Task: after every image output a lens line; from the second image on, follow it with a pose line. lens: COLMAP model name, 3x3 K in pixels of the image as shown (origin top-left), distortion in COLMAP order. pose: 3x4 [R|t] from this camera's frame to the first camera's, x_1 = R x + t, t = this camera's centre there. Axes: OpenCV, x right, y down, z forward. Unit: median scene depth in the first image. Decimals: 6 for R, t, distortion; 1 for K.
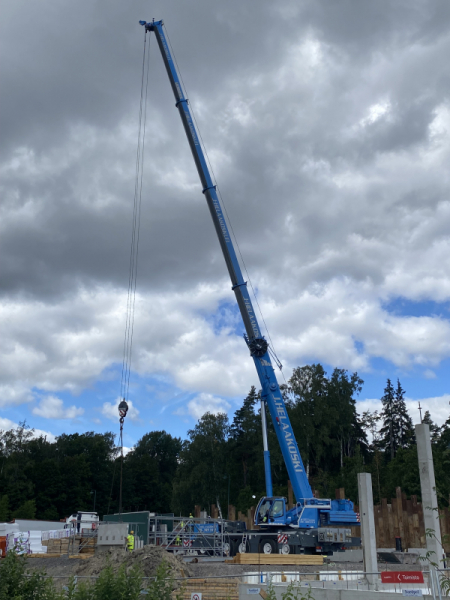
lens RADIAL K [[676.5, 0, 225.0], [0, 676.5, 300.0], [0, 0, 1]] dist [0.000241, -0.013954]
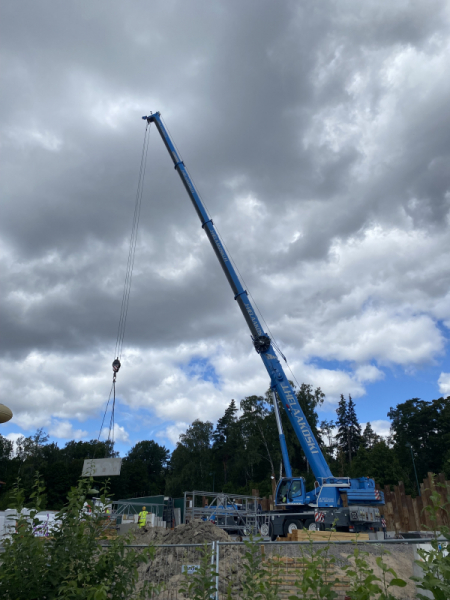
lens RADIAL K [[463.9, 0, 235.7], [0, 463.9, 298.4], [0, 0, 1]] dist [-0.000585, -0.005295]
pose [[0.995486, 0.038607, 0.086706, -0.037223], [-0.027033, 0.991027, -0.130897, 0.057928], [-0.090982, 0.127962, 0.987597, 0.140617]]
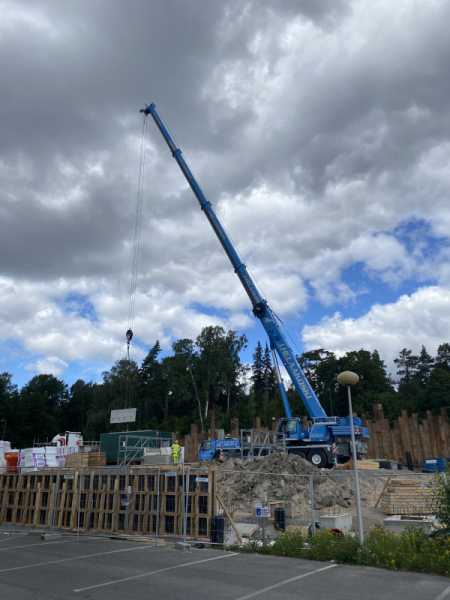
lens RADIAL K [[446.2, 0, 226.3], [0, 446.2, 291.7], [0, 0, 1]] dist [0.001823, -0.009691]
pose [[0.932583, 0.114073, 0.342458, -0.148257], [-0.105478, 0.993462, -0.043684, 0.061984], [-0.345202, 0.004617, 0.938517, 0.159594]]
